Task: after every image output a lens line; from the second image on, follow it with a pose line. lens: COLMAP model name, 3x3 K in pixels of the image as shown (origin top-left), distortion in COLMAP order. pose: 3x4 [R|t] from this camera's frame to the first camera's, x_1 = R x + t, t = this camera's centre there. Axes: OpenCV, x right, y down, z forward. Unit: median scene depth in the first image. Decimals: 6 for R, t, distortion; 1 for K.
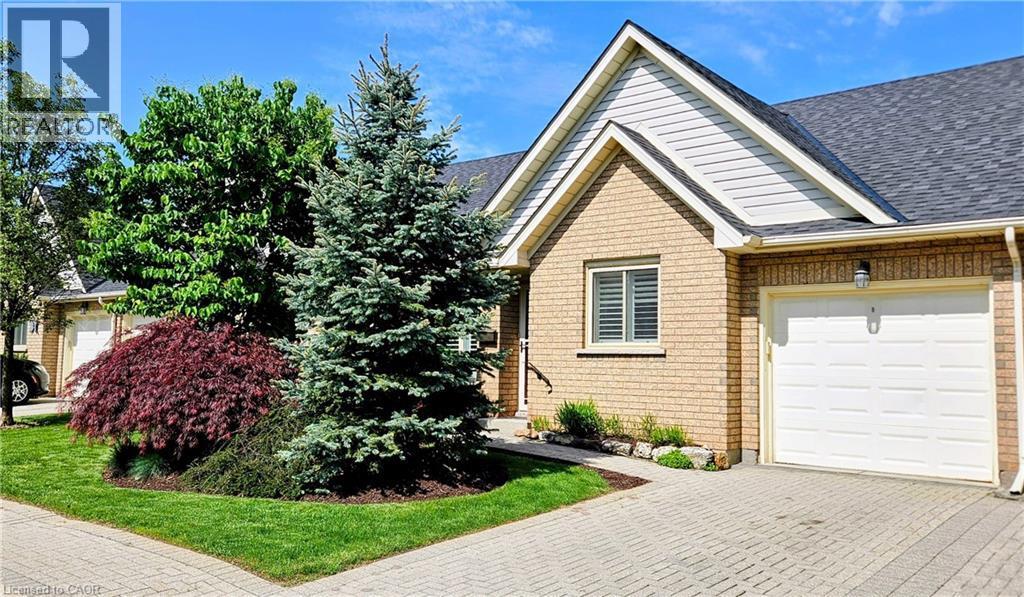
lens RADIAL K [[810.8, 0, 512.3], [0, 810.8, 291.9], [0, 0, 1]] dist [0.043477, -0.001115]
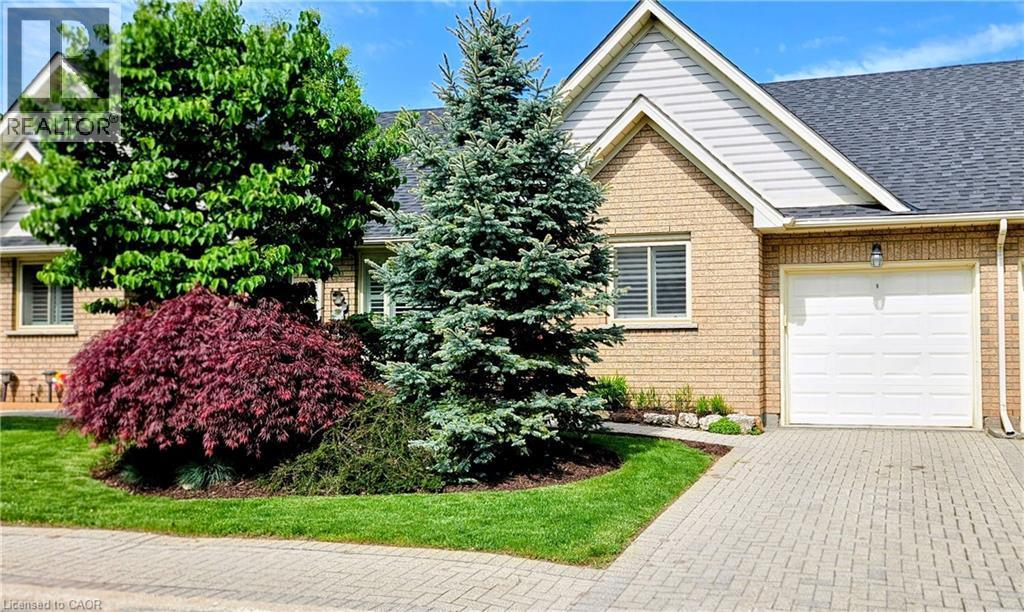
lens RADIAL K [[885.4, 0, 512.0], [0, 885.4, 312.3], [0, 0, 1]] dist [0.042089, 0.005441]
pose [[0.912908, -0.007715, 0.408092, -0.507586], [-0.014557, 0.998570, 0.051443, 0.001499], [-0.407905, -0.052903, 0.911490, 0.063757]]
